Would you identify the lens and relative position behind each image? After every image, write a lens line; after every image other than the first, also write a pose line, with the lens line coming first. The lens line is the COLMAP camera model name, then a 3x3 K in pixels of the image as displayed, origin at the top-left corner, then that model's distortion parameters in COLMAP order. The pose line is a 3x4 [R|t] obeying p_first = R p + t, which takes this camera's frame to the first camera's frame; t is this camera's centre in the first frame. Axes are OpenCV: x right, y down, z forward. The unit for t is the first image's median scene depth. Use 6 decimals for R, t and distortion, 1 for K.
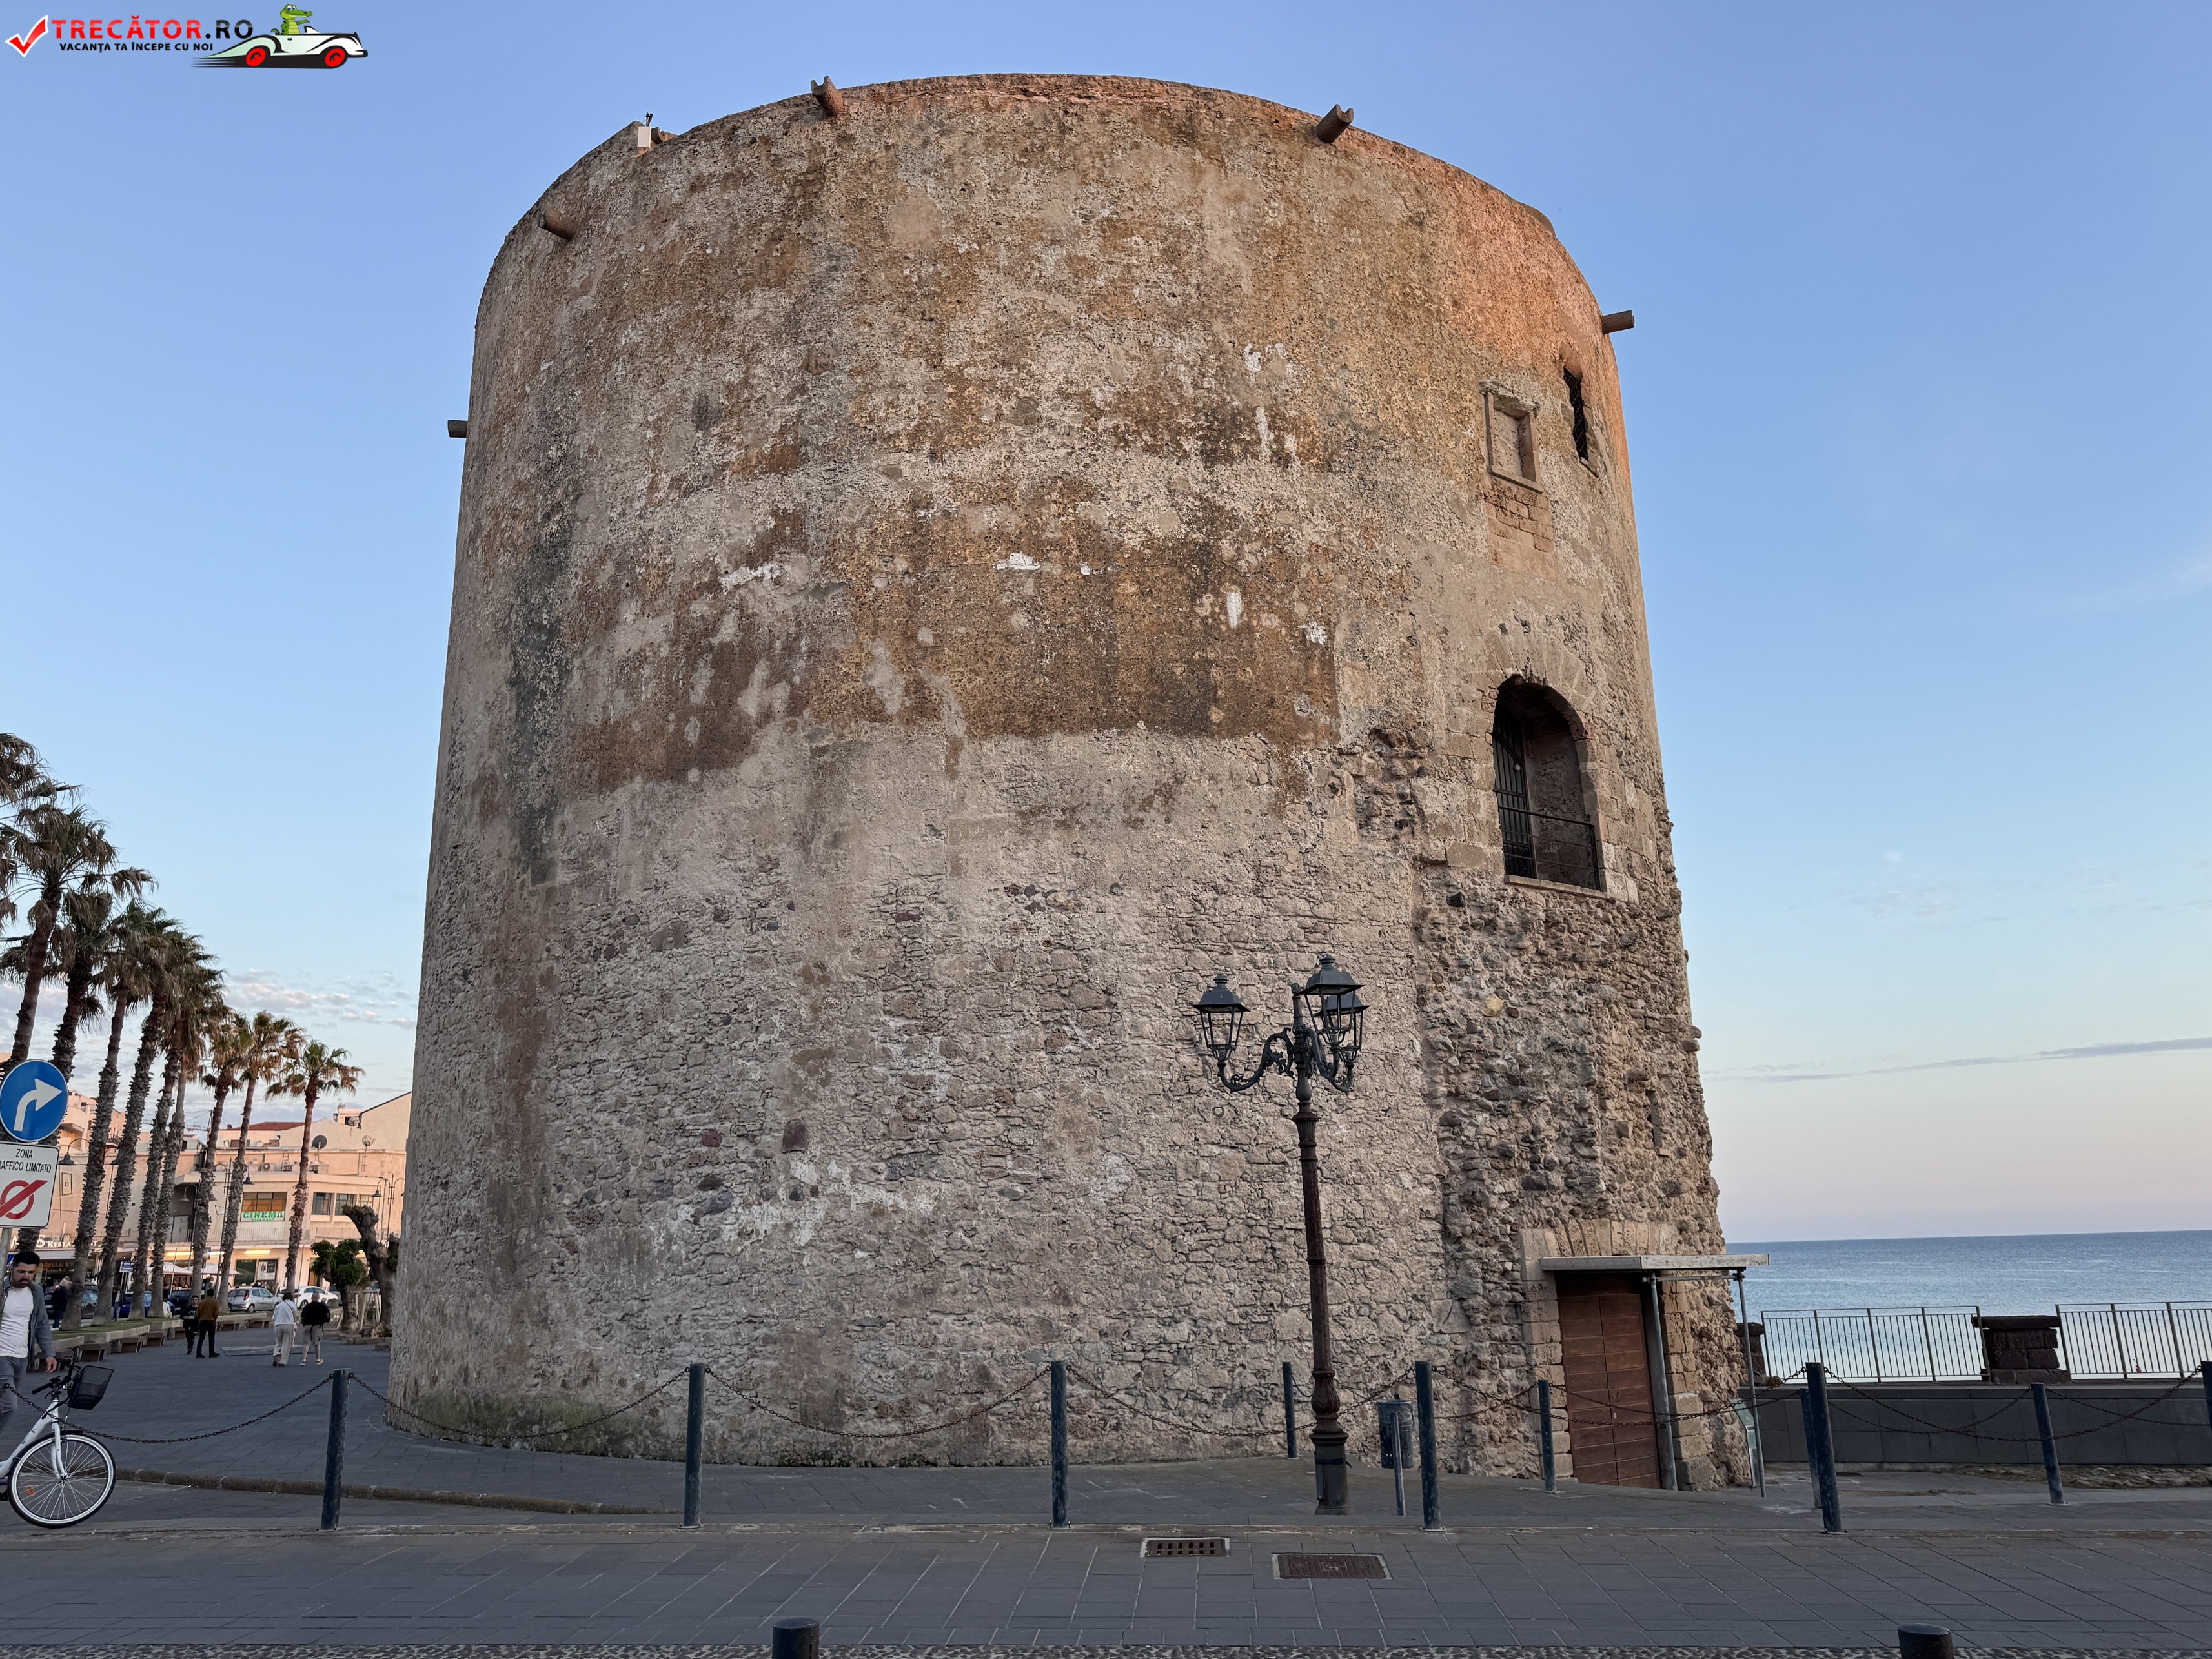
lens RADIAL K [[1560.8, 0, 1106.0], [0, 1560.8, 829.5], [0, 0, 1]] dist [0.170998, -0.359734]
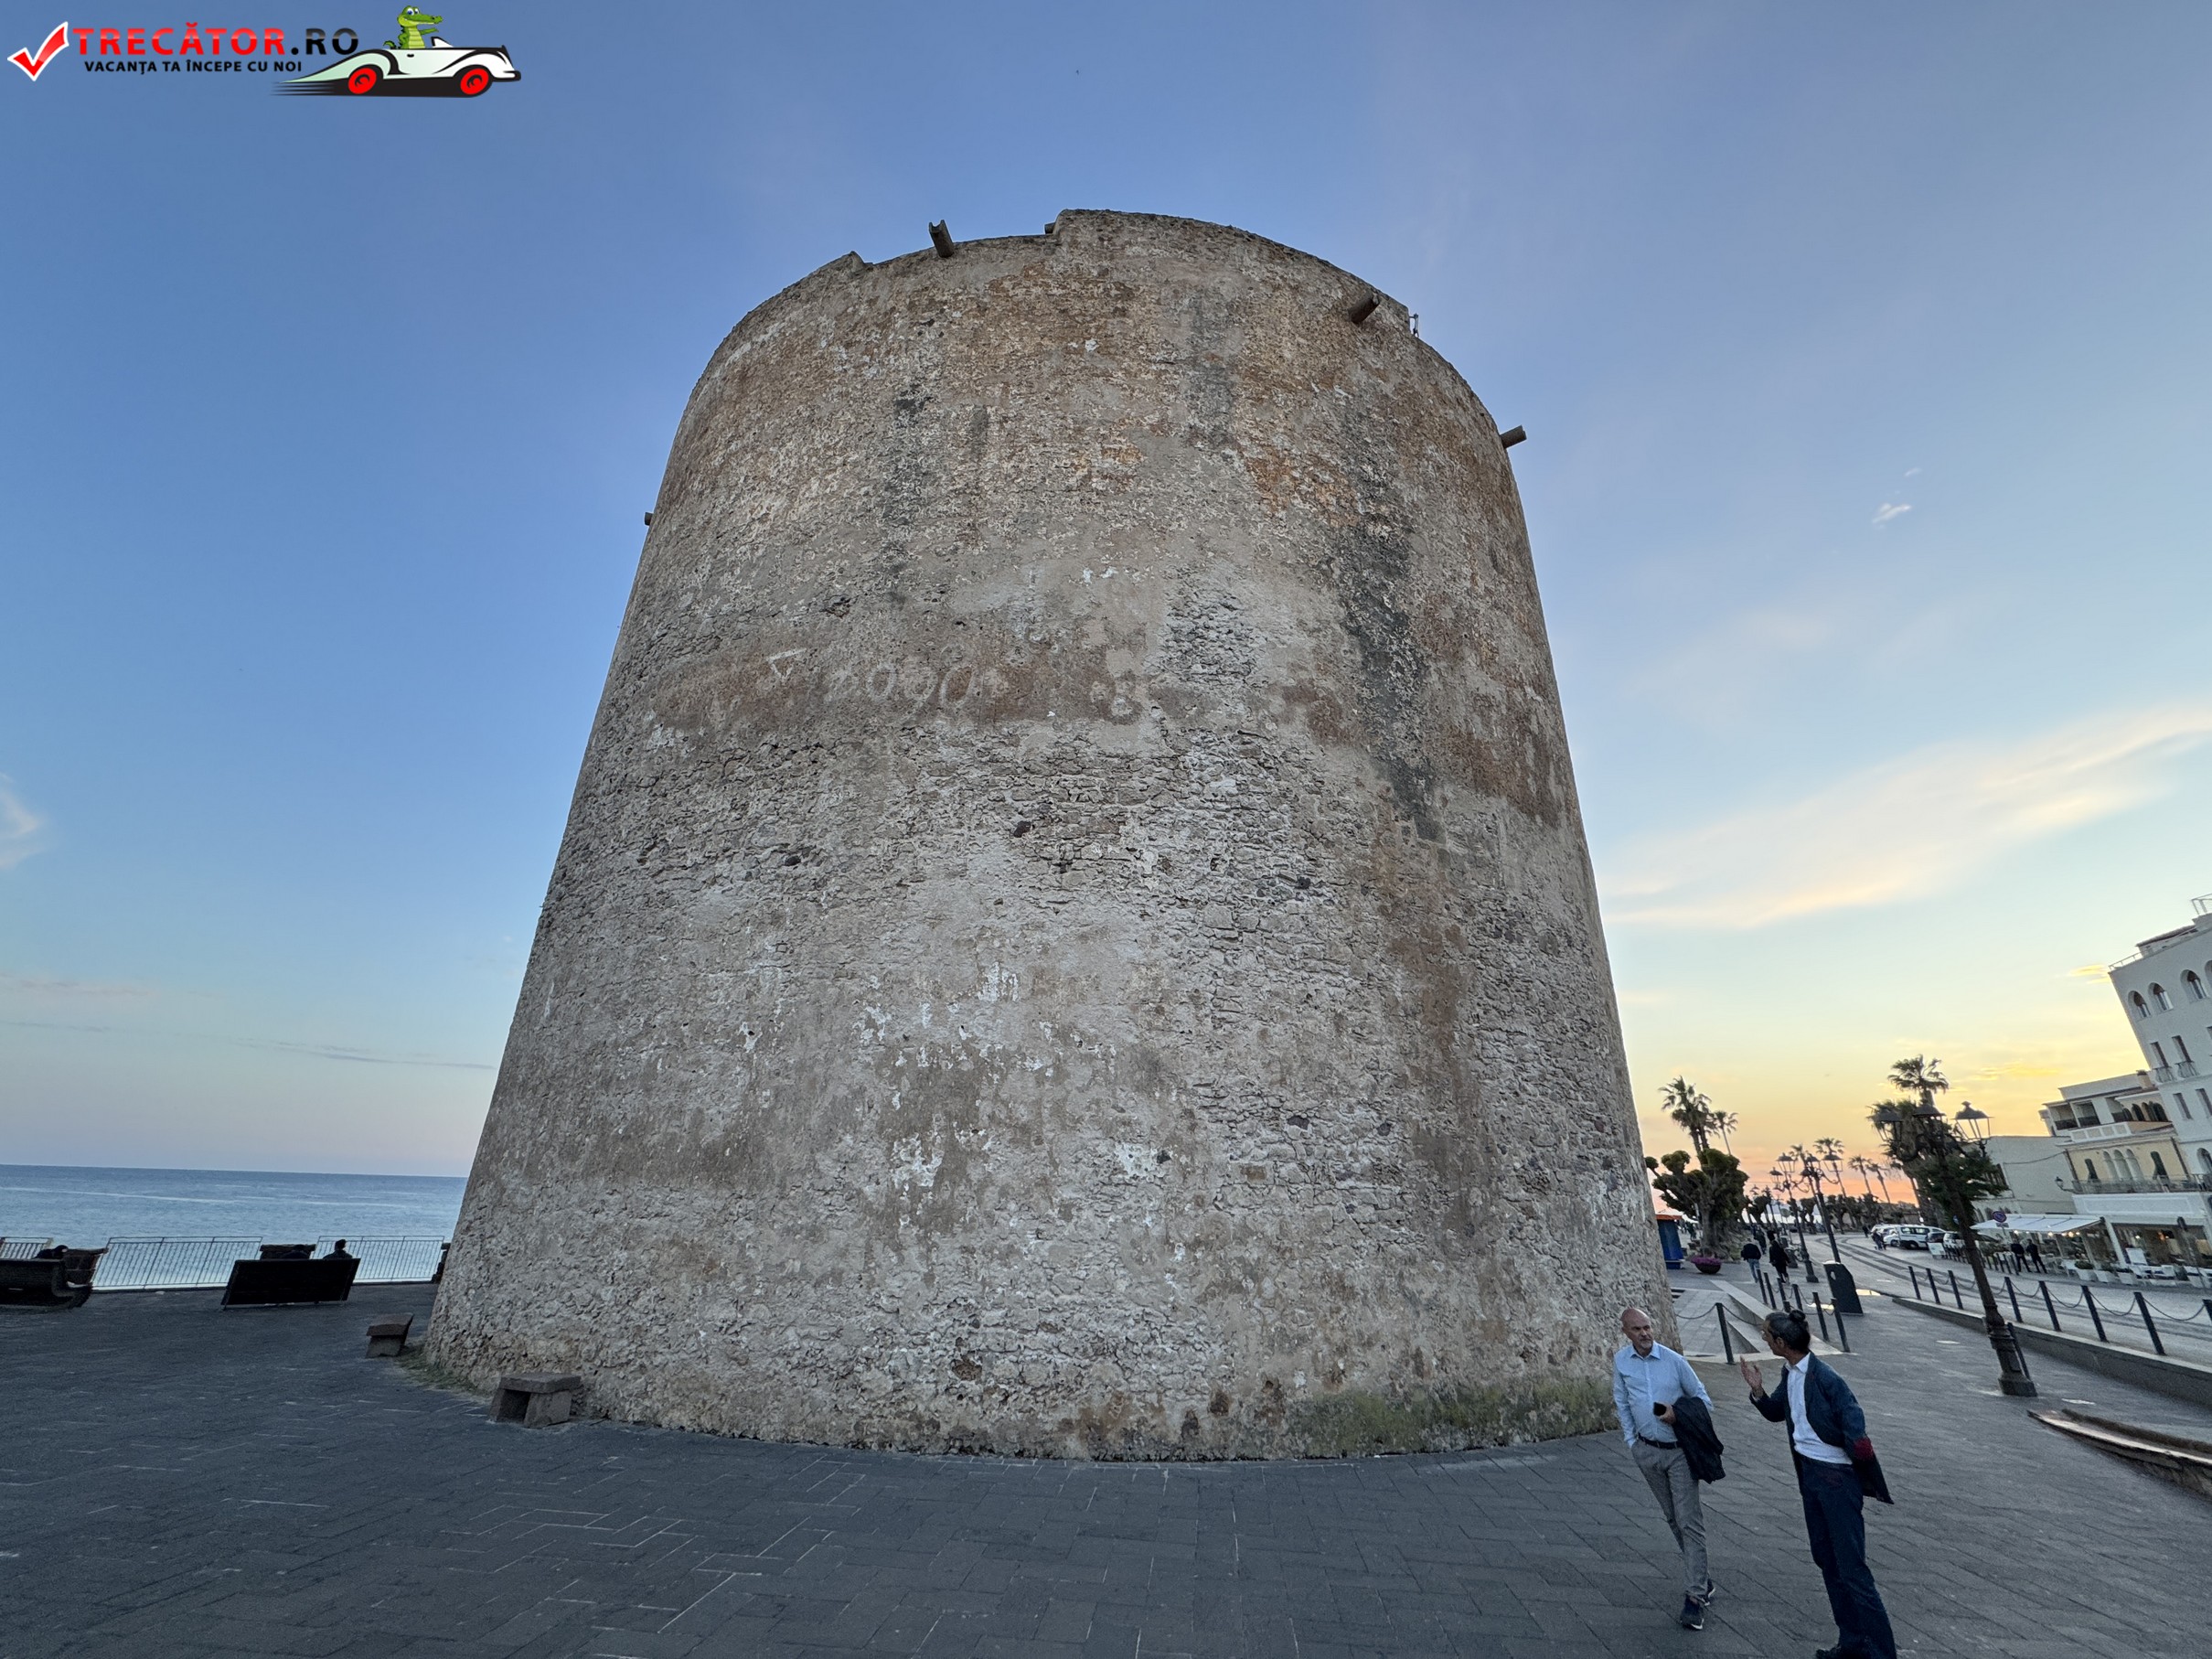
lens RADIAL K [[891.5, 0, 1106.0], [0, 891.5, 829.5], [0, 0, 1]] dist [-0.001191, 0.004618]
pose [[0.417130, 0.383987, 0.823745, -0.976677], [-0.270978, 0.917685, -0.290559, 0.267551], [-0.867510, -0.102016, 0.486846, 0.949805]]
